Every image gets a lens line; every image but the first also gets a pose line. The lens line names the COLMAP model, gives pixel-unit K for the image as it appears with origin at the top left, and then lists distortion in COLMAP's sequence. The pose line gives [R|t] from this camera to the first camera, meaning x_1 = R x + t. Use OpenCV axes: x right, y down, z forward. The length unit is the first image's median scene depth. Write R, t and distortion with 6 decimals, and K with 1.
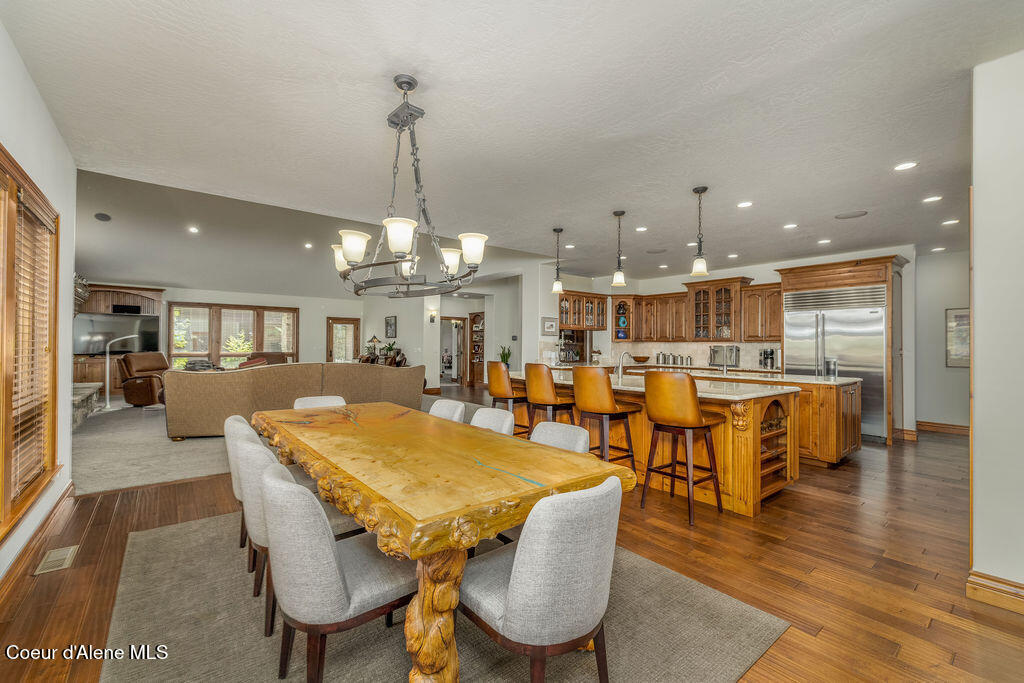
lens RADIAL K [[427.5, 0, 513.7], [0, 427.5, 339.9], [0, 0, 1]] dist [-0.011049, 0.001329]
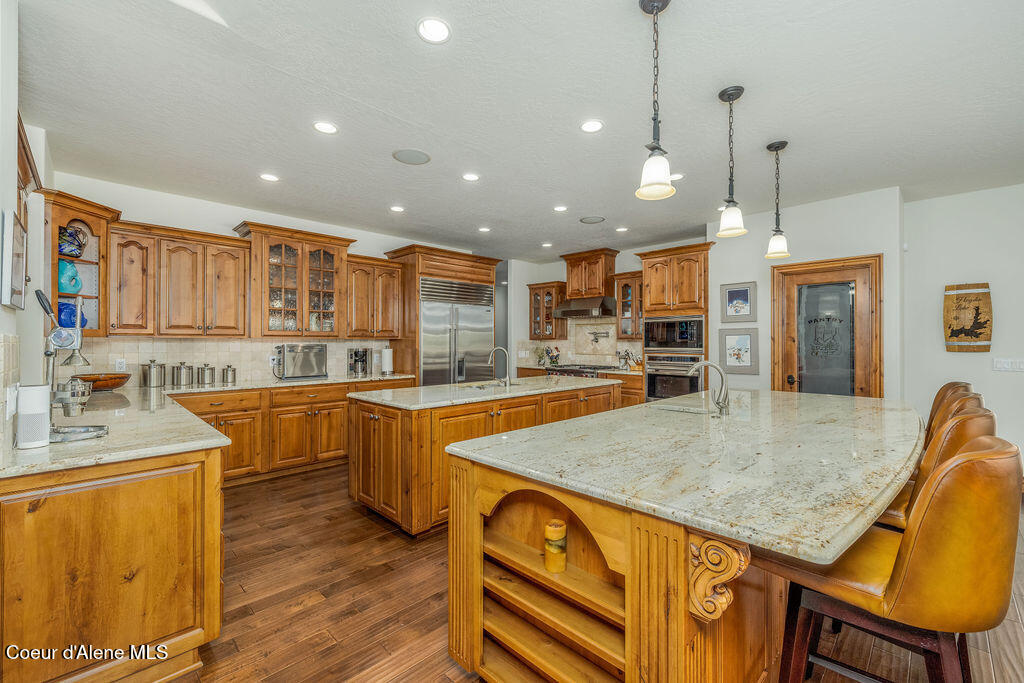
lens RADIAL K [[427.5, 0, 508.5], [0, 427.5, 342.2], [0, 0, 1]] dist [-0.011049, 0.001329]
pose [[-0.108132, -0.010533, 0.994081, -0.153096], [-0.011649, 0.999889, 0.009328, 0.001310], [-0.994068, -0.010572, -0.108243, 0.831370]]
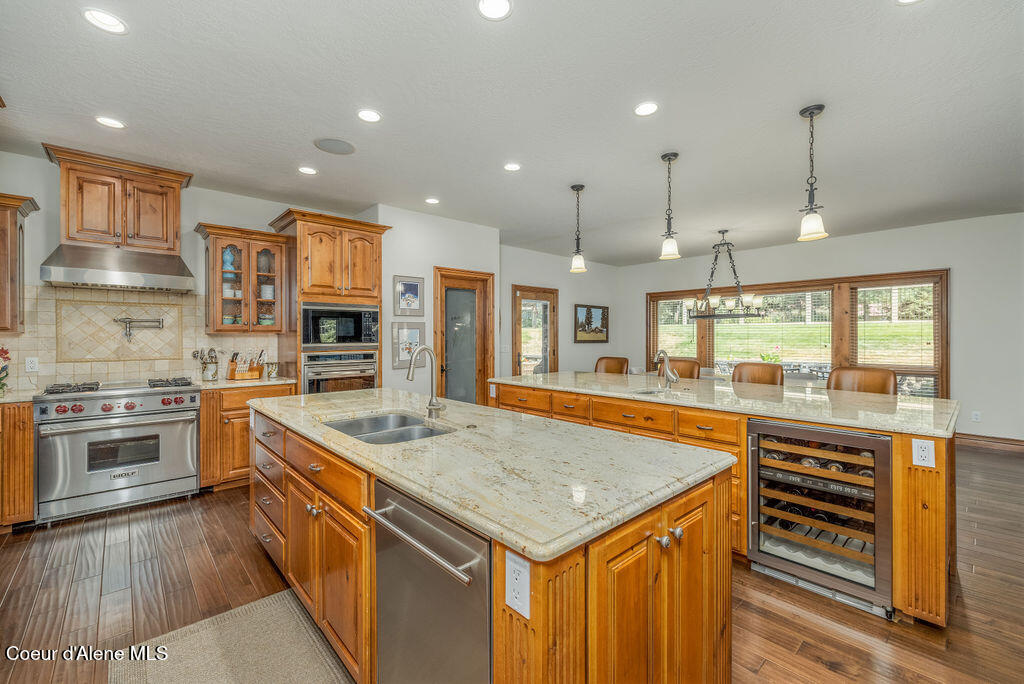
lens RADIAL K [[427.5, 0, 505.0], [0, 427.5, 337.9], [0, 0, 1]] dist [-0.011049, 0.001329]
pose [[-0.998067, -0.003571, -0.062044, 0.358296], [-0.002829, 0.999923, -0.012047, 0.013535], [0.062082, -0.011848, -0.998001, 1.070544]]
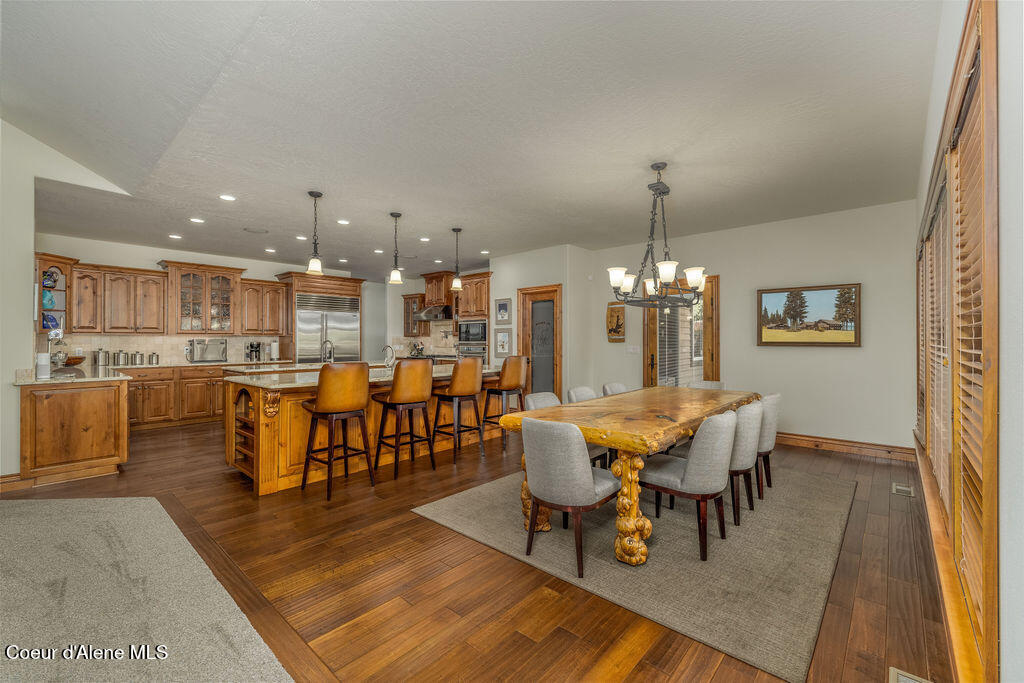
lens RADIAL K [[427.5, 0, 516.0], [0, 427.5, 340.7], [0, 0, 1]] dist [-0.011049, 0.001329]
pose [[-0.174568, -0.009890, 0.984595, -0.544507], [-0.010427, 0.999912, 0.008196, 0.002849], [-0.984590, -0.008836, -0.174655, 0.554172]]
